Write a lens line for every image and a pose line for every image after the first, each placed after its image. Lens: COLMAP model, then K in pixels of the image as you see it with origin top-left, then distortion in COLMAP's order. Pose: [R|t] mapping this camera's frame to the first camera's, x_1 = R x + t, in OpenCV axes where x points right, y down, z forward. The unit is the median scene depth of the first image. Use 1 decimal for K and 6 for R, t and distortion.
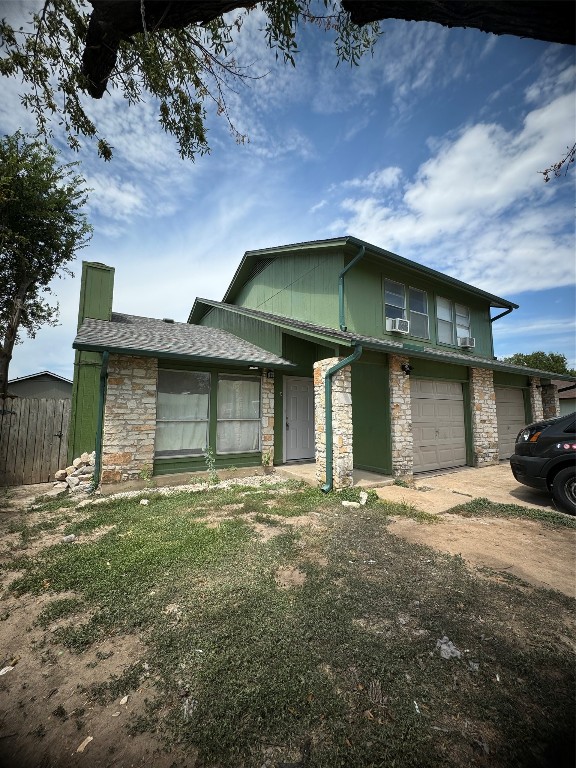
lens RADIAL K [[304.6, 0, 290.1], [0, 304.6, 381.4], [0, 0, 1]] dist [-0.003118, 0.000290]
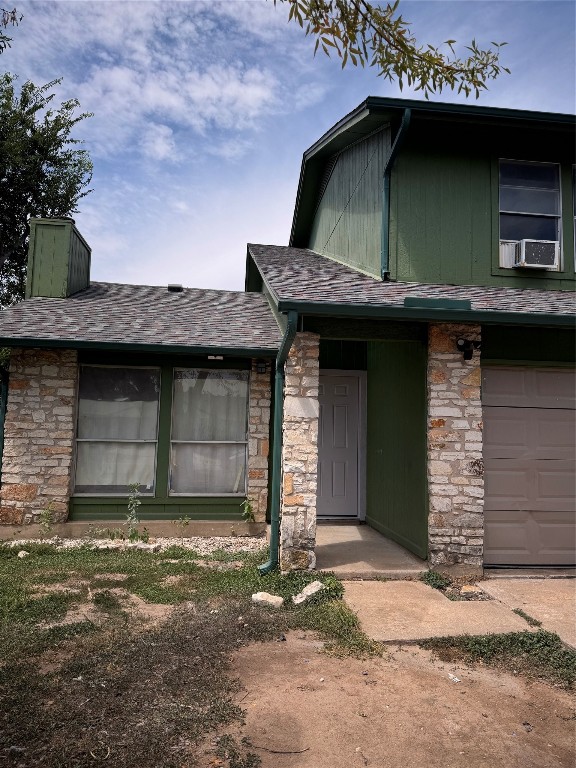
lens RADIAL K [[533.3, 0, 269.3], [0, 533.3, 377.7], [0, 0, 1]] dist [0.065978, -0.084278]
pose [[0.905506, -0.024206, -0.423643, 0.474075], [0.024477, 0.999689, -0.004802, 0.004736], [0.423627, -0.006022, 0.905817, 0.089110]]
